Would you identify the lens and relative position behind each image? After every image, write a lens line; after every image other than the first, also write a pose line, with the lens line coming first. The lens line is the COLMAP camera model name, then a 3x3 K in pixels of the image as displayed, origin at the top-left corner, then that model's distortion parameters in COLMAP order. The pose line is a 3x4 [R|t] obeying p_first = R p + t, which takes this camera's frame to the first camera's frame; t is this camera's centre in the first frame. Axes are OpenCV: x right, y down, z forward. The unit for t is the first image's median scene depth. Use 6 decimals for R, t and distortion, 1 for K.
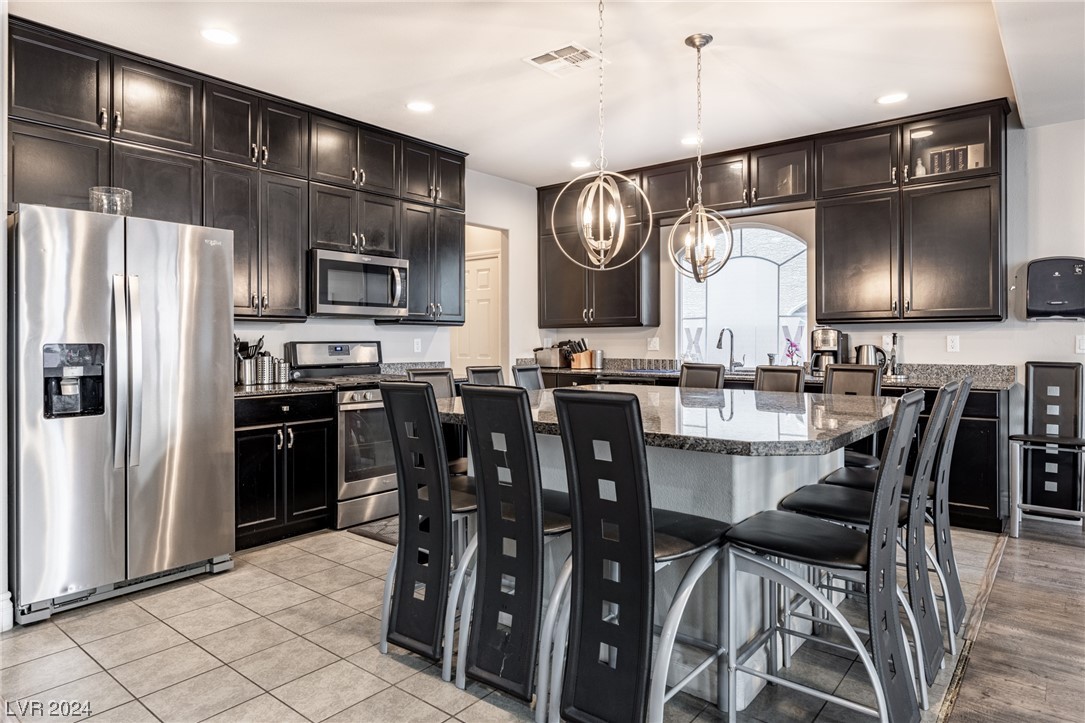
lens RADIAL K [[665.9, 0, 534.2], [0, 665.9, 353.7], [0, 0, 1]] dist [-0.000710, -0.002387]
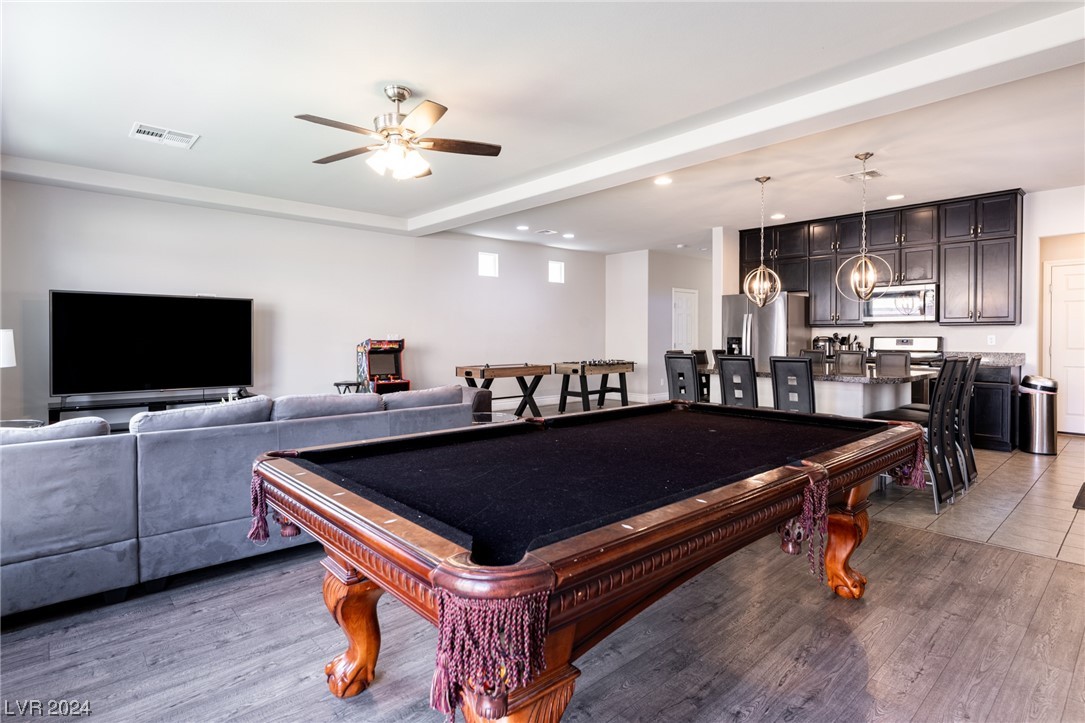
lens RADIAL K [[560.2, 0, 528.7], [0, 560.2, 347.7], [0, 0, 1]] dist [0.003553, 0.000432]
pose [[-0.156217, 0.020286, -0.987514, 1.236733], [-0.021410, 0.999485, 0.023919, -0.004806], [0.987491, 0.024880, -0.155702, 0.278796]]
